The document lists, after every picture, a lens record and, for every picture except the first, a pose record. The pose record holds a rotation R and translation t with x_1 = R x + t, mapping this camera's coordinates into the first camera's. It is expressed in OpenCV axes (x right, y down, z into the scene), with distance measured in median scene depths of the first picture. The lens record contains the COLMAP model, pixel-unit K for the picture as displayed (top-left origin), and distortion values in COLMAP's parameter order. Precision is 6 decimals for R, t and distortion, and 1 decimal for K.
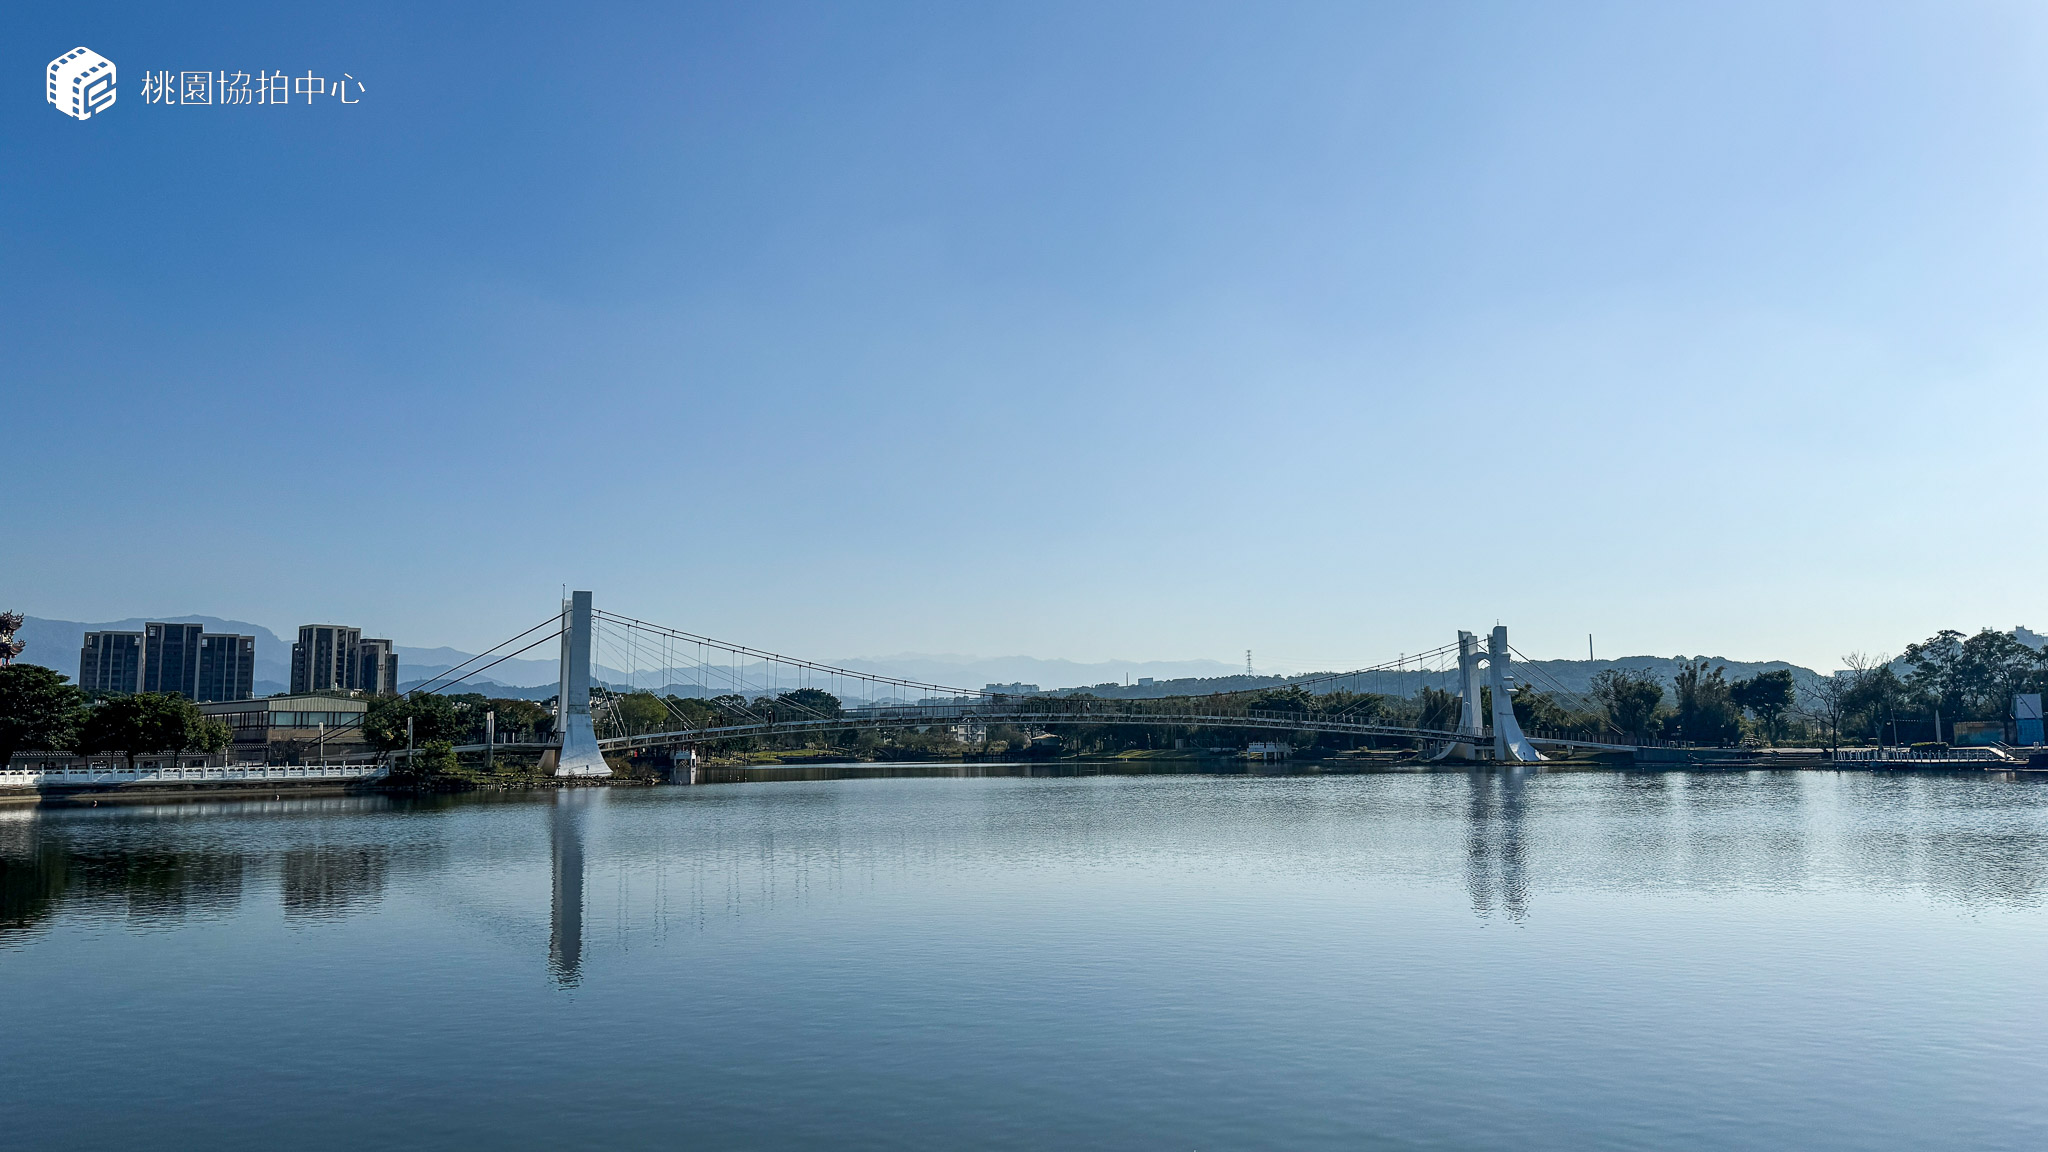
lens RADIAL K [[1428.1, 0, 1024.0], [0, 1428.1, 576.0], [0, 0, 1]] dist [0.097896, -0.124415]
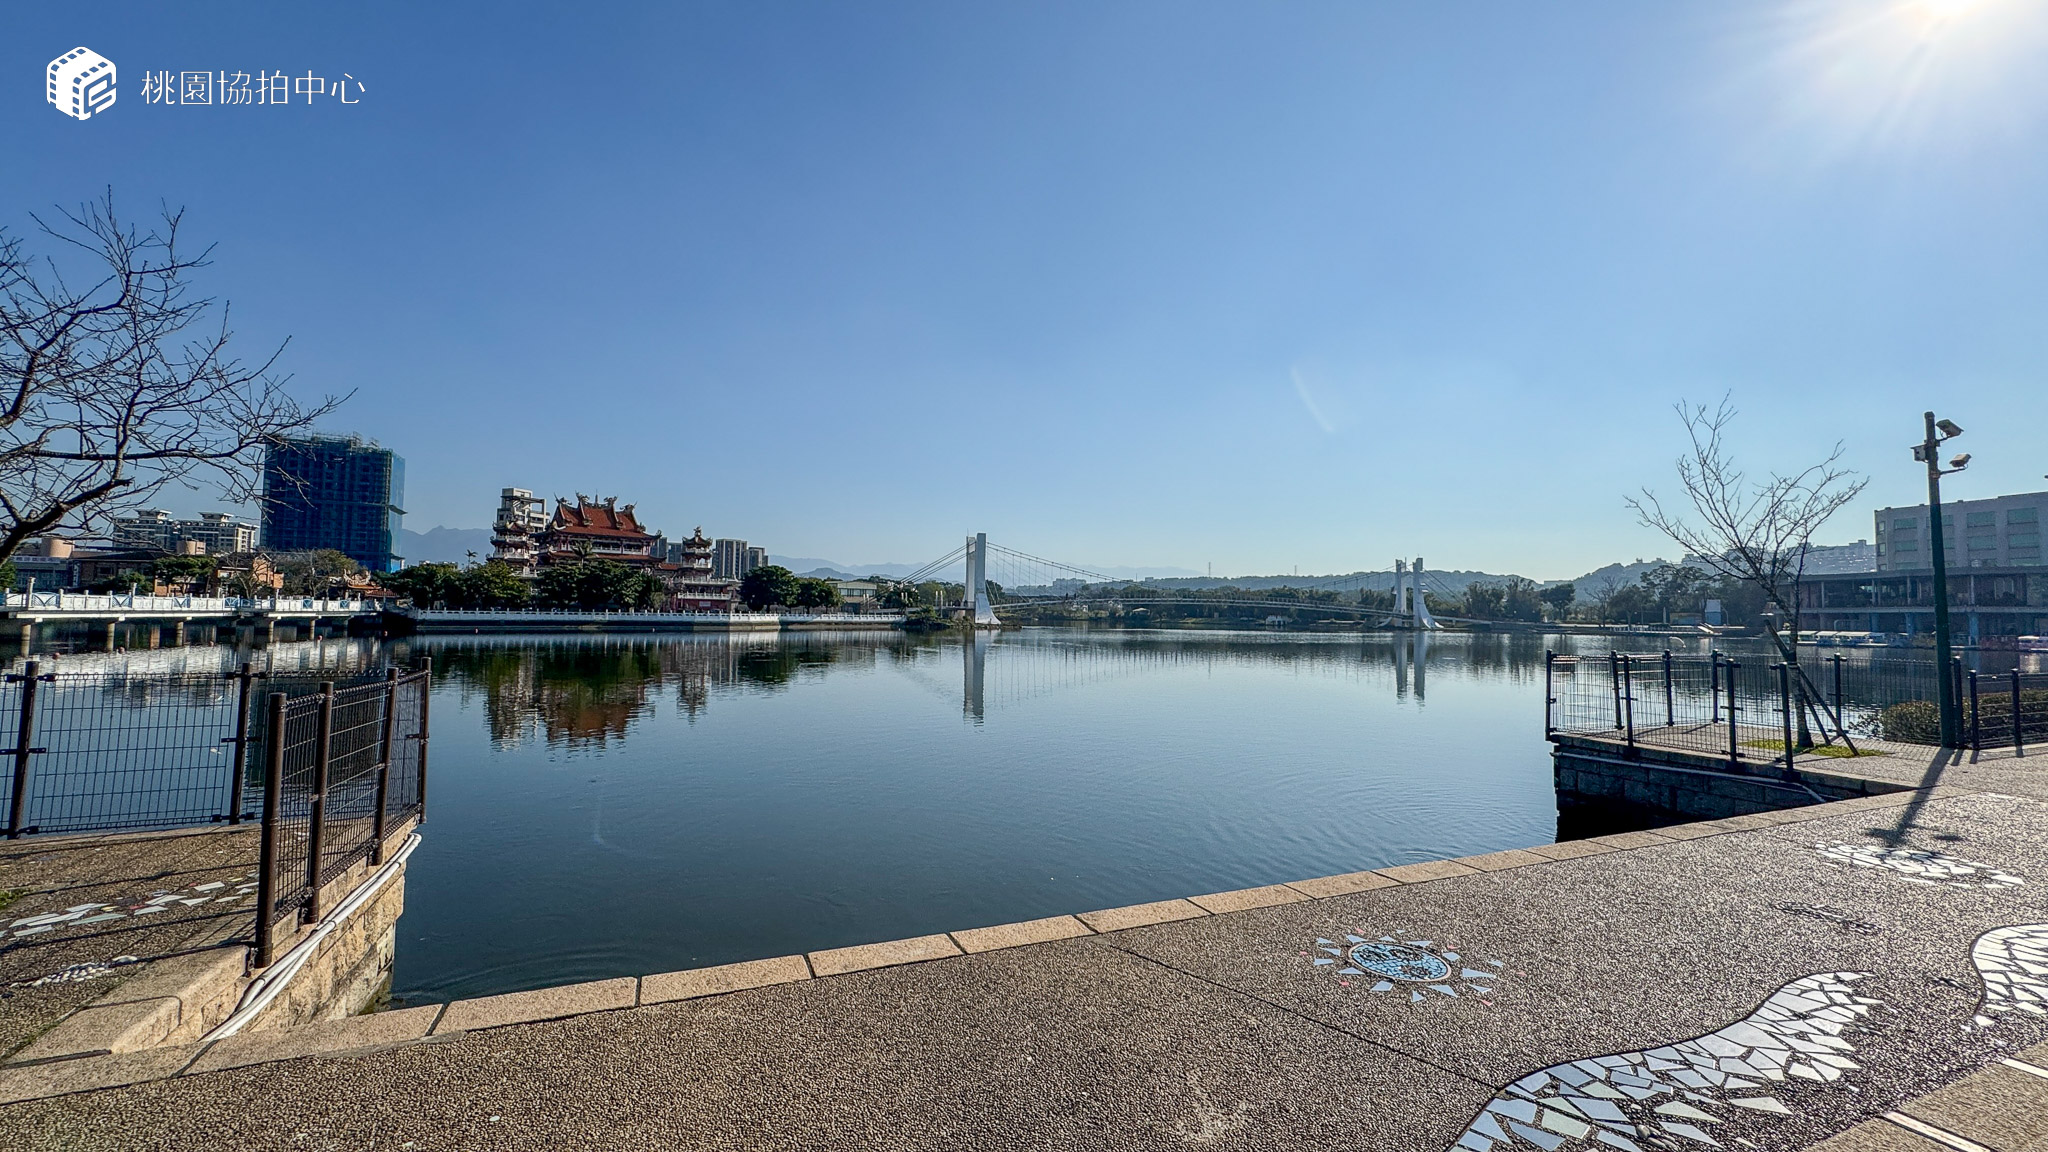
lens RADIAL K [[816.5, 0, 1024.0], [0, 816.5, 576.0], [0, 0, 1]] dist [-0.000700, 0.000330]
pose [[0.998521, 0.022214, -0.049612, -0.190013], [-0.018514, 0.997099, 0.073835, -0.015219], [0.051109, -0.072807, 0.996036, -0.143082]]
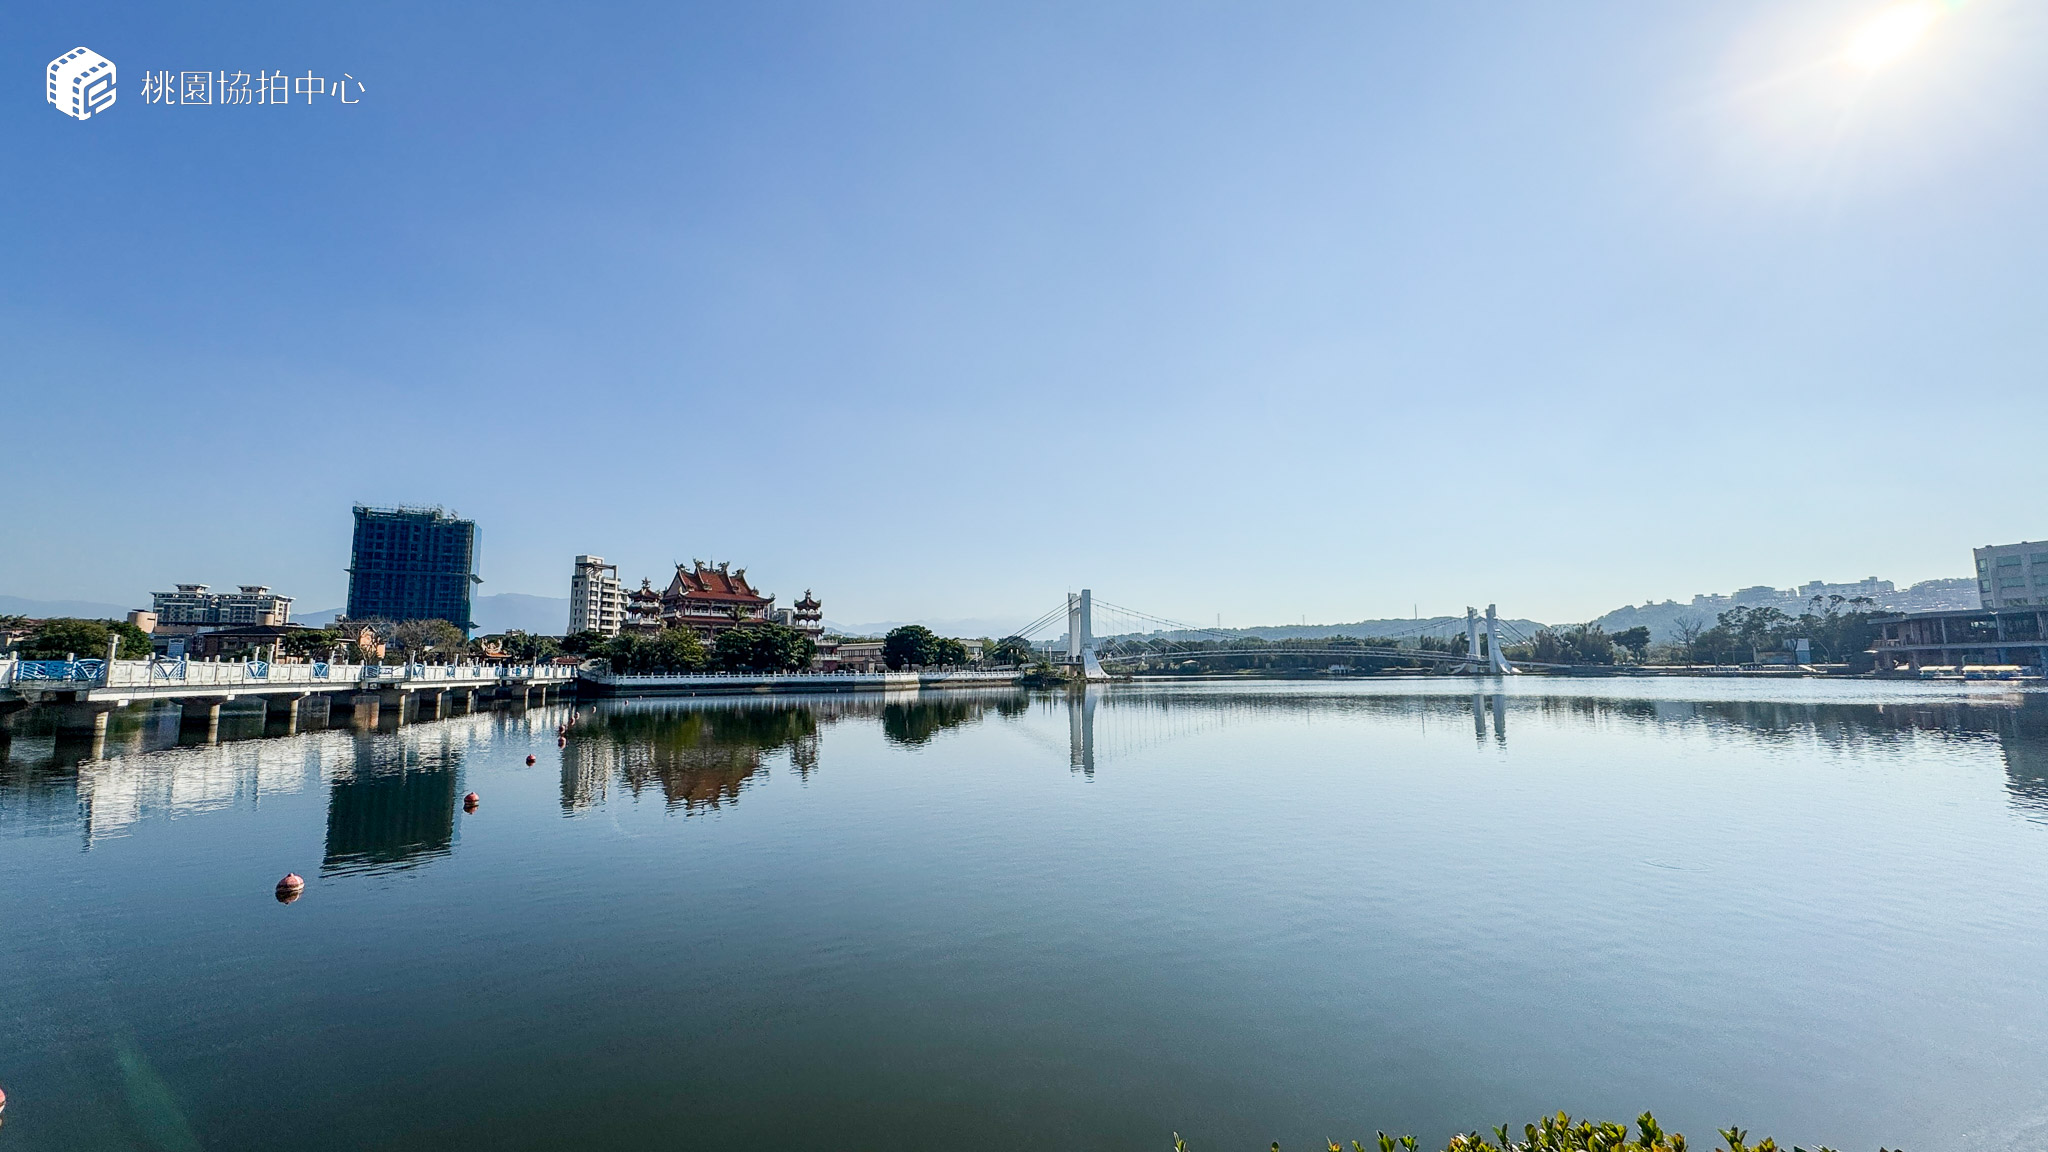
lens RADIAL K [[816.5, 0, 1024.0], [0, 816.5, 576.0], [0, 0, 1]] dist [-0.000700, 0.000330]
pose [[0.998946, -0.002899, -0.045802, -0.344378], [0.003179, 0.999977, 0.006050, -0.016217], [0.045784, -0.006189, 0.998932, -0.178730]]
